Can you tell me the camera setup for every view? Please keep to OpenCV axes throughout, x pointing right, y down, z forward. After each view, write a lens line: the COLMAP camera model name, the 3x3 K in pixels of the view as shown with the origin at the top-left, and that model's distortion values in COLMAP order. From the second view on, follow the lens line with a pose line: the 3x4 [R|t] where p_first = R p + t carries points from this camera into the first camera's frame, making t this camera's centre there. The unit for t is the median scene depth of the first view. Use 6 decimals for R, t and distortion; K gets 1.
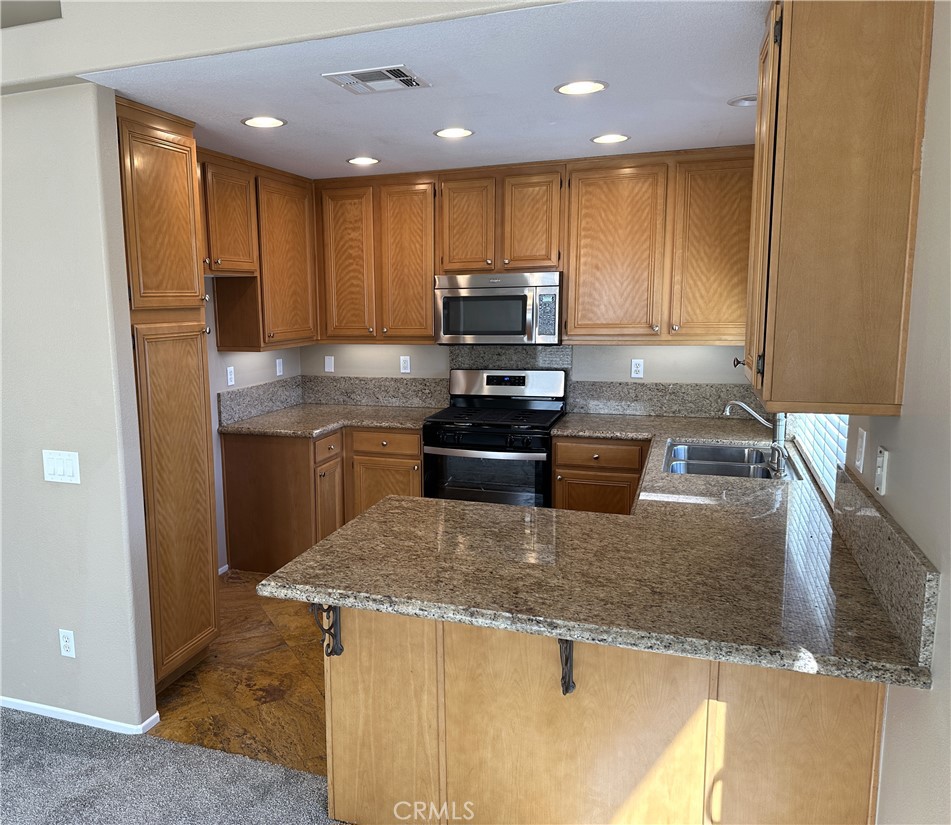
lens RADIAL K [[769.0, 0, 388.6], [0, 769.0, 415.2], [0, 0, 1]] dist [0.172281, -0.293987]
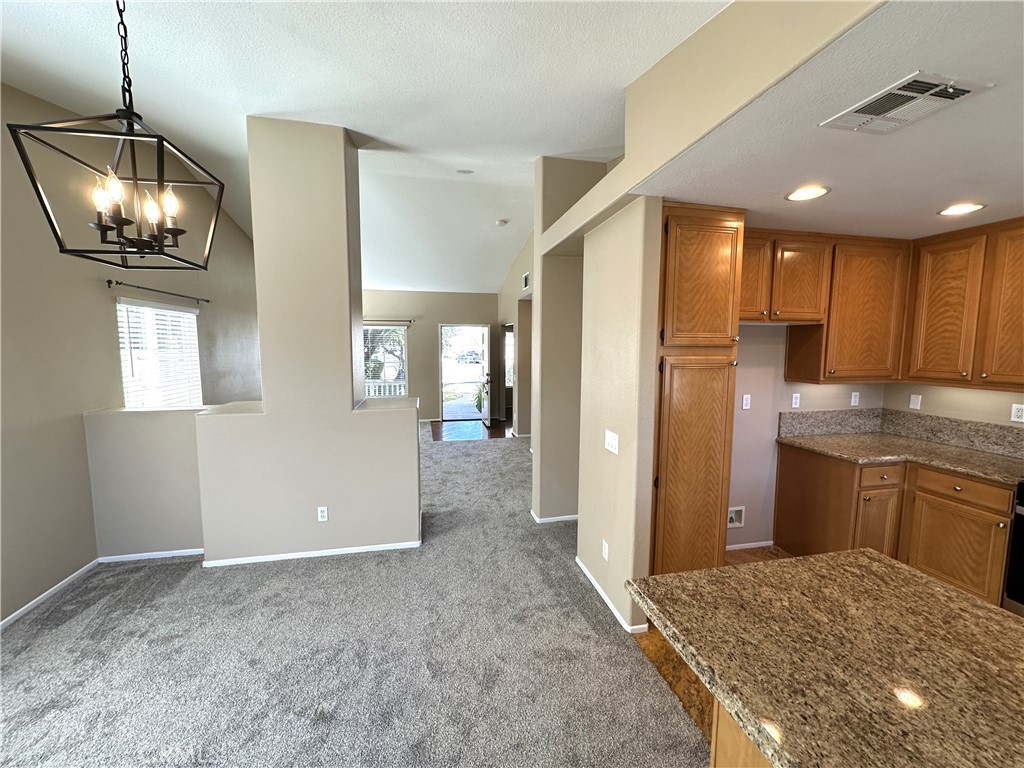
lens RADIAL K [[407.3, 0, 512.0], [0, 407.3, 384.0], [0, 0, 1]] dist [-0.001230, 0.000250]
pose [[0.555423, 0.099920, -0.825543, 0.101644], [-0.141977, 0.989573, 0.024252, -0.029670], [0.819358, 0.103738, 0.563818, 0.241186]]
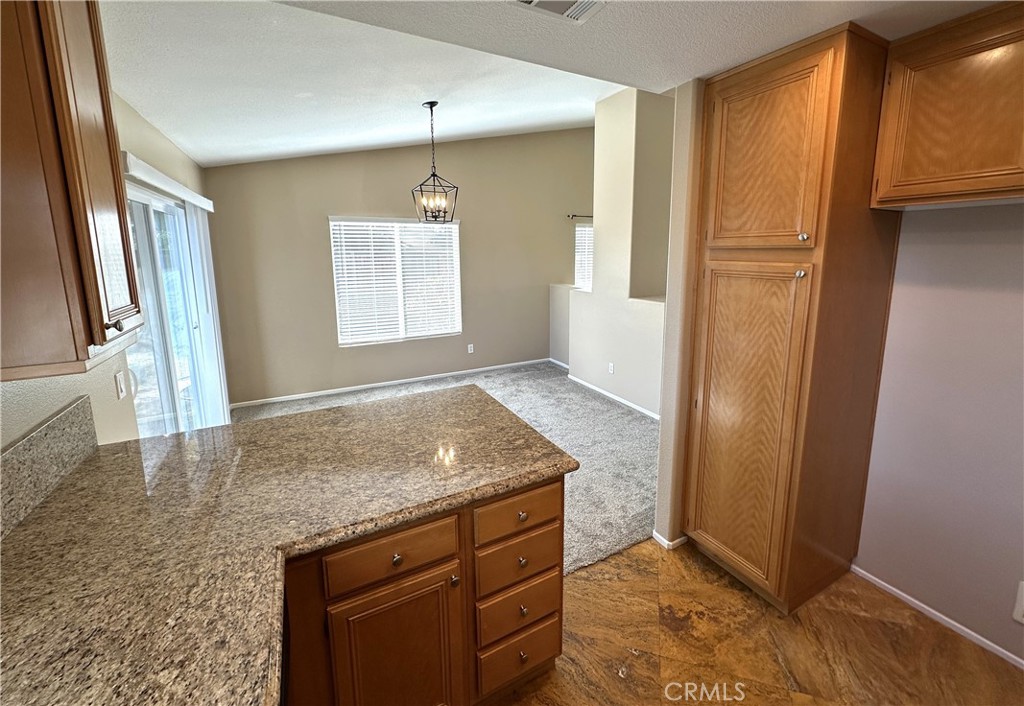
lens RADIAL K [[402.8, 0, 513.8], [0, 402.8, 312.8], [0, 0, 1]] dist [0.000188, -0.000046]
pose [[-0.649960, 0.138548, -0.747233, 0.256683], [-0.099869, 0.959143, 0.264708, -0.121724], [0.753378, 0.246675, -0.609568, 0.819954]]
